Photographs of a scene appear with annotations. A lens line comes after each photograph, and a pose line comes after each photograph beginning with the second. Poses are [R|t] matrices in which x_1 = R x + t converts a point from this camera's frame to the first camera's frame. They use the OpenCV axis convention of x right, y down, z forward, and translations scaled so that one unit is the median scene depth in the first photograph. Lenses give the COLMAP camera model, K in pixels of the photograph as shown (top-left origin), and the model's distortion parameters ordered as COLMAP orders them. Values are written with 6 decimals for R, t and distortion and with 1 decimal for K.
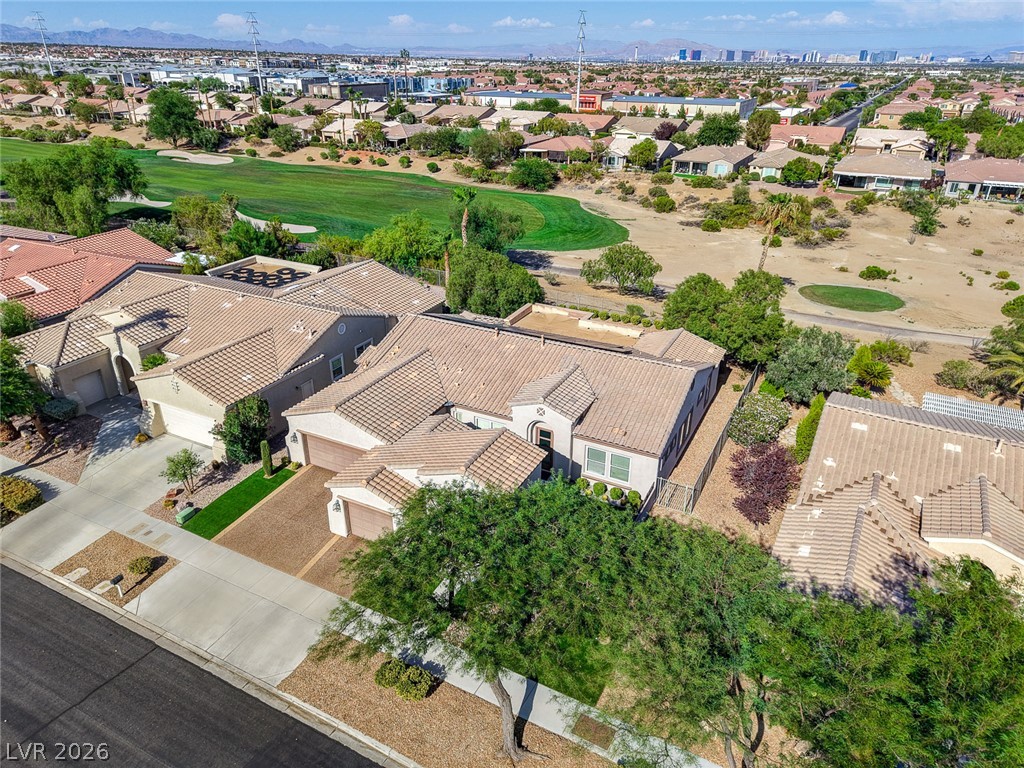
lens RADIAL K [[688.4, 0, 512.0], [0, 688.4, 384.0], [0, 0, 1]] dist [0.023388, -0.006203]
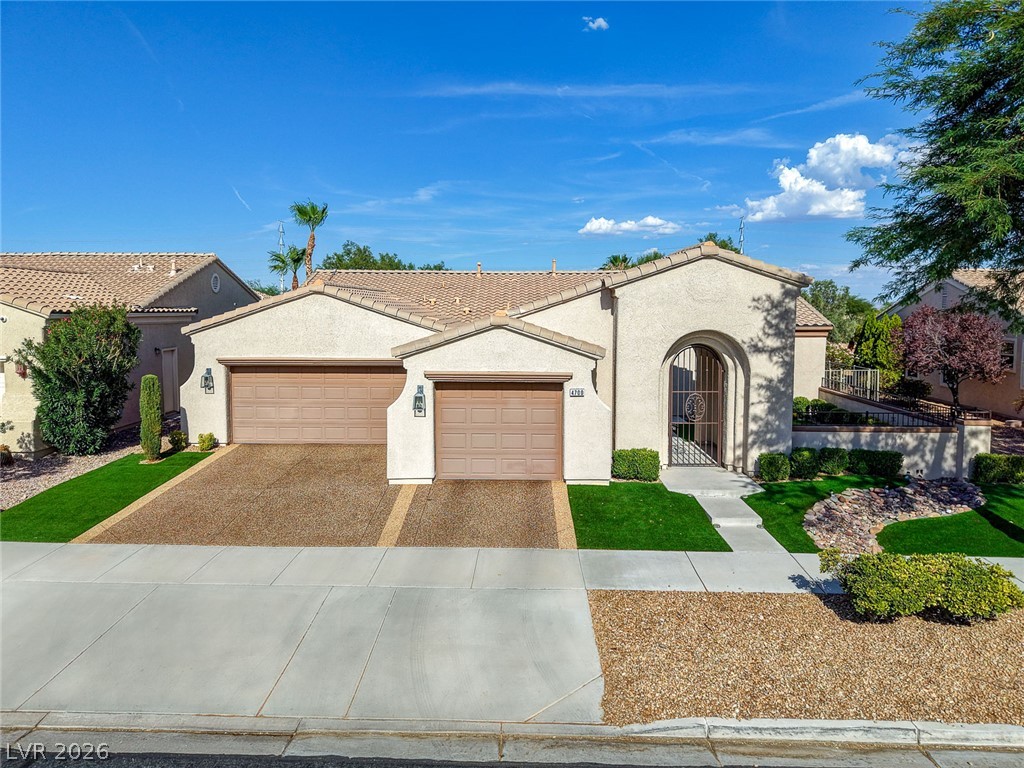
lens RADIAL K [[699.5, 0, 513.8], [0, 699.5, 364.8], [0, 0, 1]] dist [-0.000192, 0.000004]
pose [[0.894385, -0.034074, 0.445999, -0.112276], [0.194133, 0.927859, -0.318418, 0.087535], [-0.402975, 0.371371, 0.836478, 0.164059]]
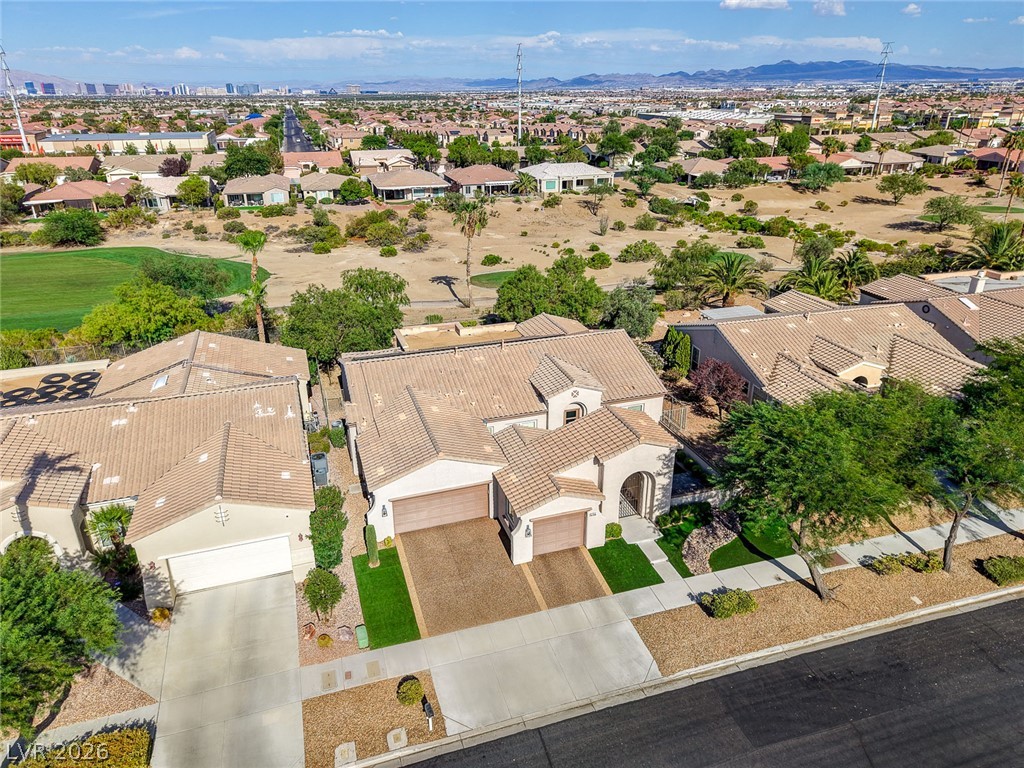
lens RADIAL K [[685.9, 0, 511.8], [0, 685.9, 364.2], [0, 0, 1]] dist [0.033375, -0.017734]
pose [[0.702280, -0.277857, 0.655437, -0.240457], [0.318332, 0.946080, 0.059986, -0.033962], [-0.636763, 0.166520, 0.752864, 0.062209]]
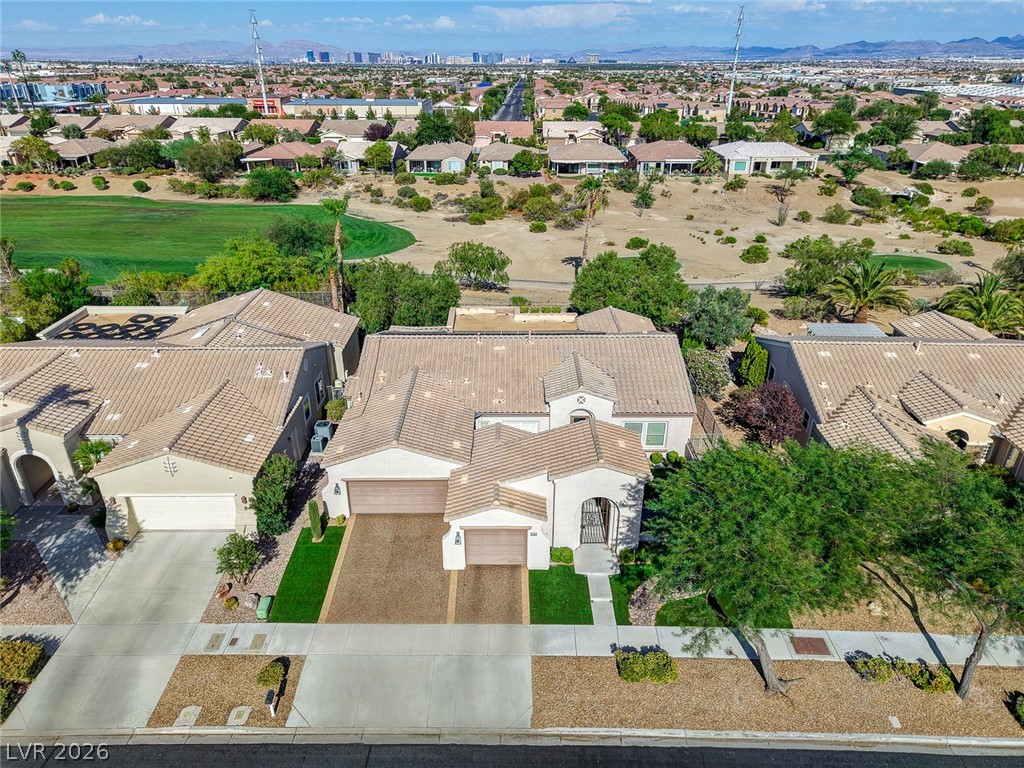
lens RADIAL K [[688.4, 0, 512.0], [0, 688.4, 384.0], [0, 0, 1]] dist [0.023388, -0.006203]
pose [[0.888444, -0.203639, 0.411338, -0.149005], [0.204478, 0.977948, 0.042498, -0.015348], [-0.410921, 0.046352, 0.910492, 0.028855]]
